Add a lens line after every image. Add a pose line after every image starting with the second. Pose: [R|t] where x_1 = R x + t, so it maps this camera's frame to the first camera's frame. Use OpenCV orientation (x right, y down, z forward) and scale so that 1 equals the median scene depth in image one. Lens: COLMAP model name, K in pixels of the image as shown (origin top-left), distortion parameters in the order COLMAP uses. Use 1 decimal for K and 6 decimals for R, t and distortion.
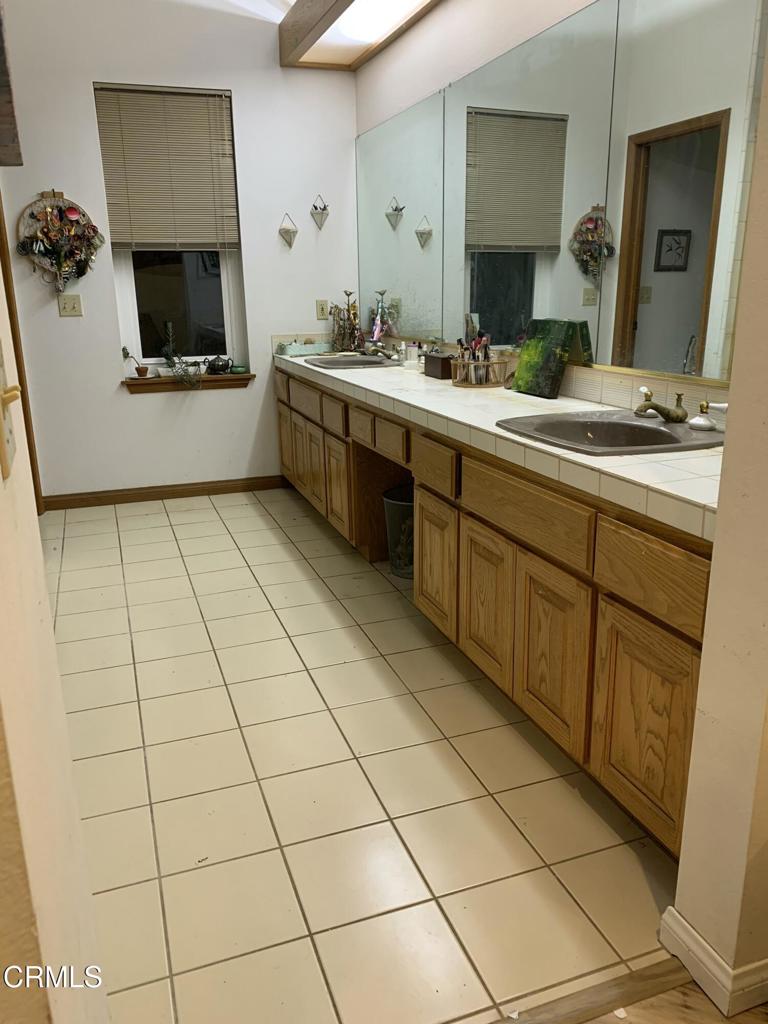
lens RADIAL K [[791.1, 0, 392.5], [0, 791.1, 511.5], [0, 0, 1]] dist [0.020944, -0.029604]
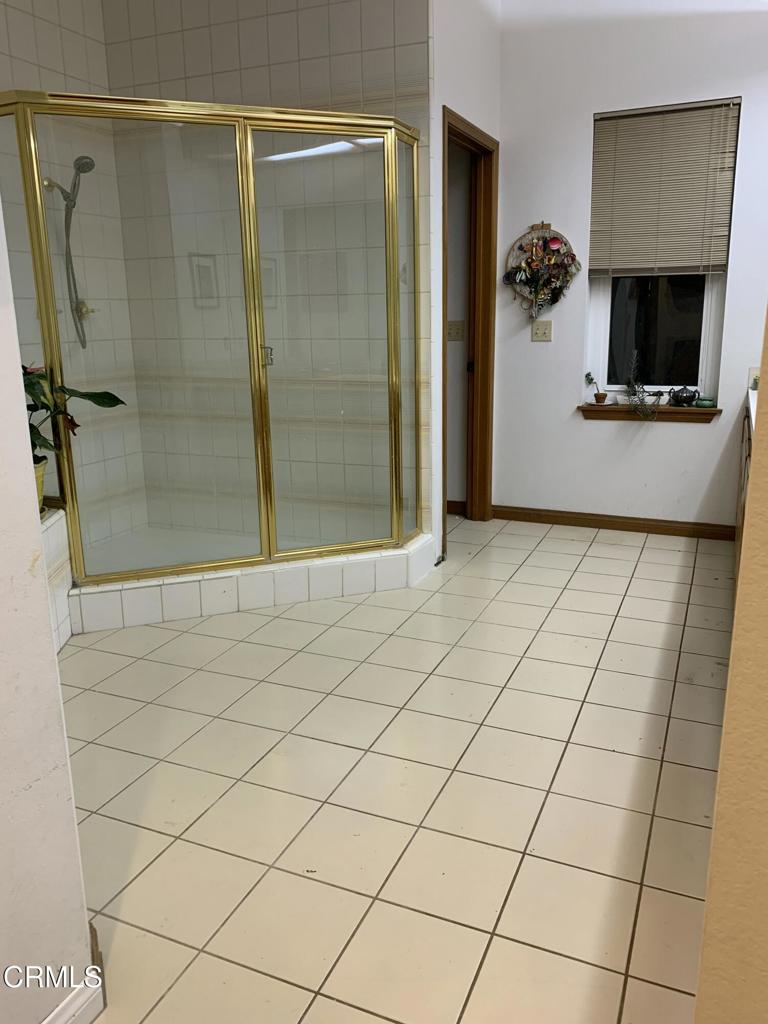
lens RADIAL K [[791.1, 0, 392.5], [0, 791.1, 511.5], [0, 0, 1]] dist [0.020944, -0.029604]
pose [[0.728271, 0.168041, -0.664367, 0.186687], [-0.185379, 0.981633, 0.045078, -0.035741], [0.659739, 0.090331, 0.746046, 0.109769]]
